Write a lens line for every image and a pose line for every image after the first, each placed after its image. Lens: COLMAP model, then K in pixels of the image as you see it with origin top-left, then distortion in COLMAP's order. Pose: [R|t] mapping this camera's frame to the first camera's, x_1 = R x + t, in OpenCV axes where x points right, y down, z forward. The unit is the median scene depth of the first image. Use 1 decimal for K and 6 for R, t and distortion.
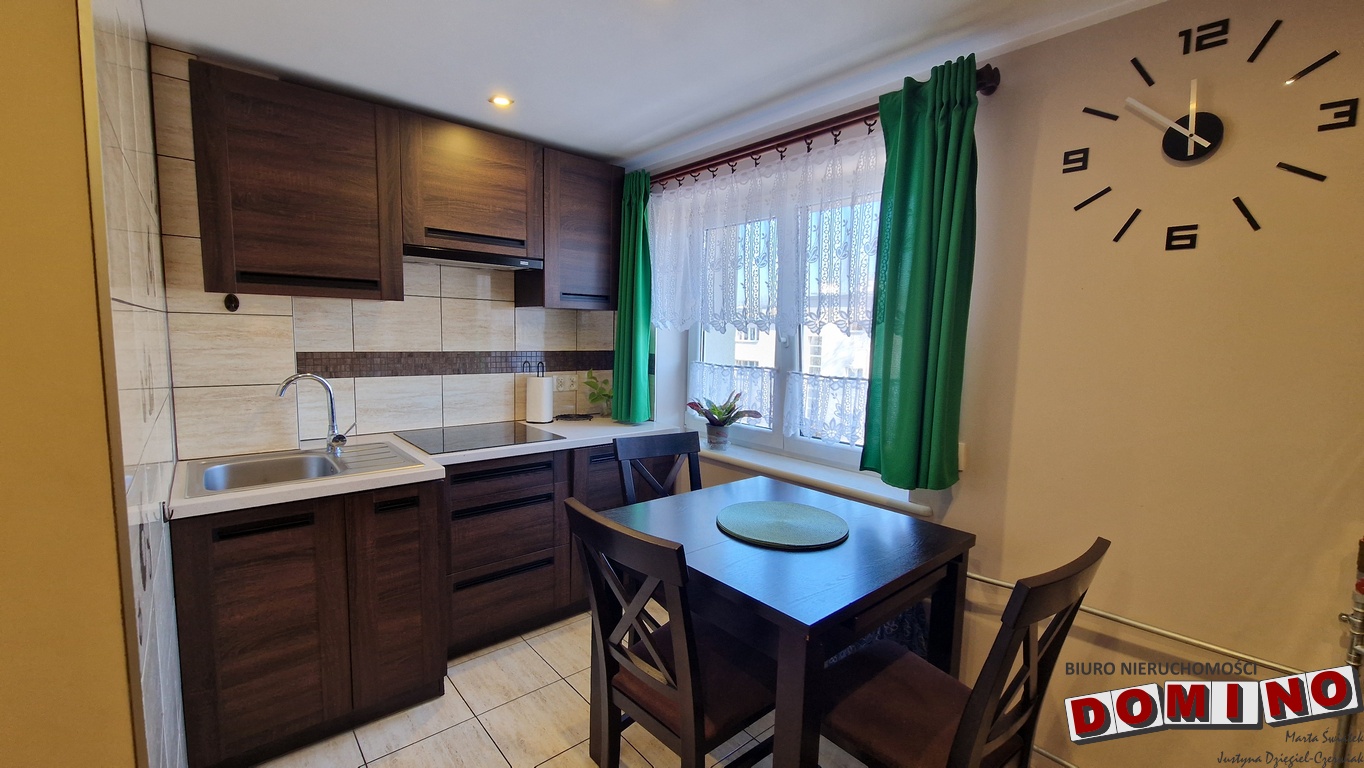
lens RADIAL K [[553.2, 0, 672.5], [0, 553.2, 385.6], [0, 0, 1]] dist [0.004723, -0.005651]
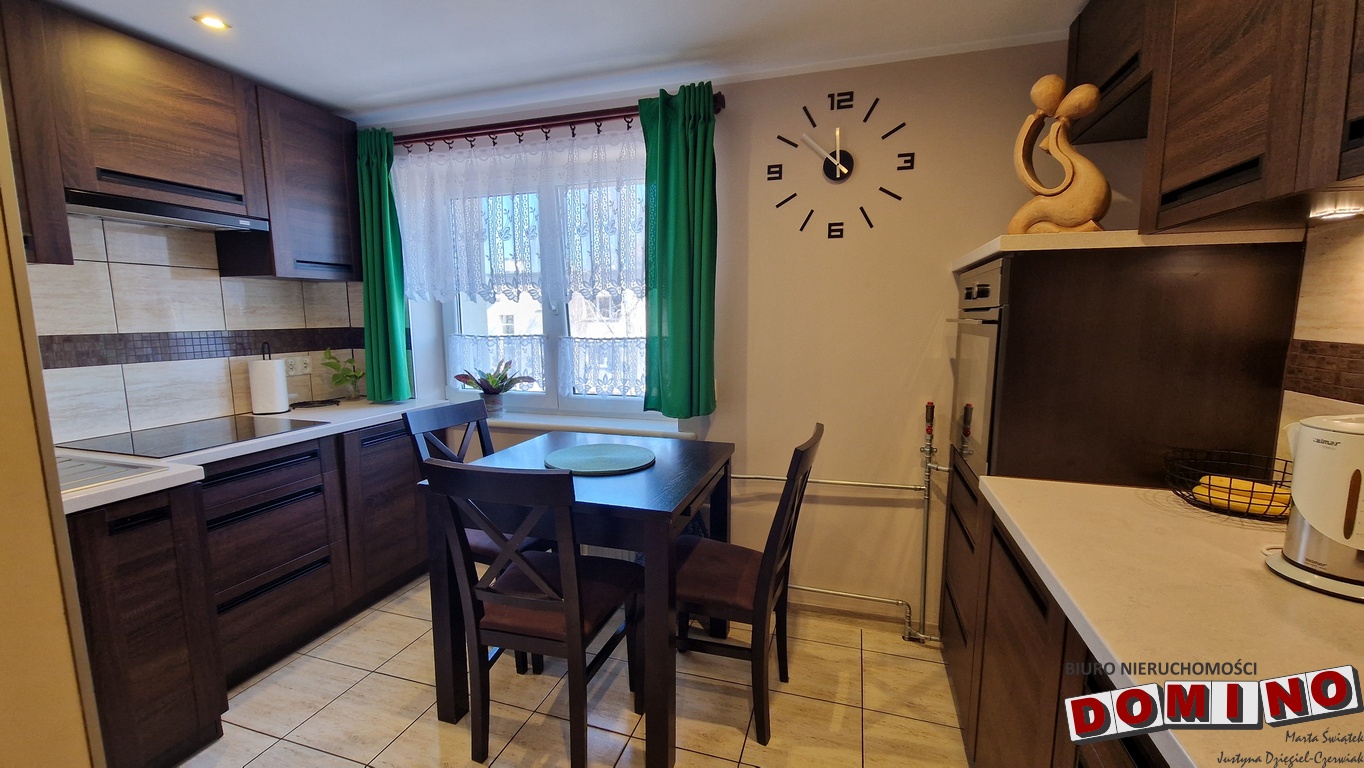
lens RADIAL K [[553.2, 0, 672.1], [0, 553.2, 385.5], [0, 0, 1]] dist [0.004723, -0.005651]
pose [[0.852610, -0.092916, 0.514221, -0.195732], [0.073825, 0.995613, 0.057493, 0.027219], [-0.517307, -0.011057, 0.855729, -0.061915]]
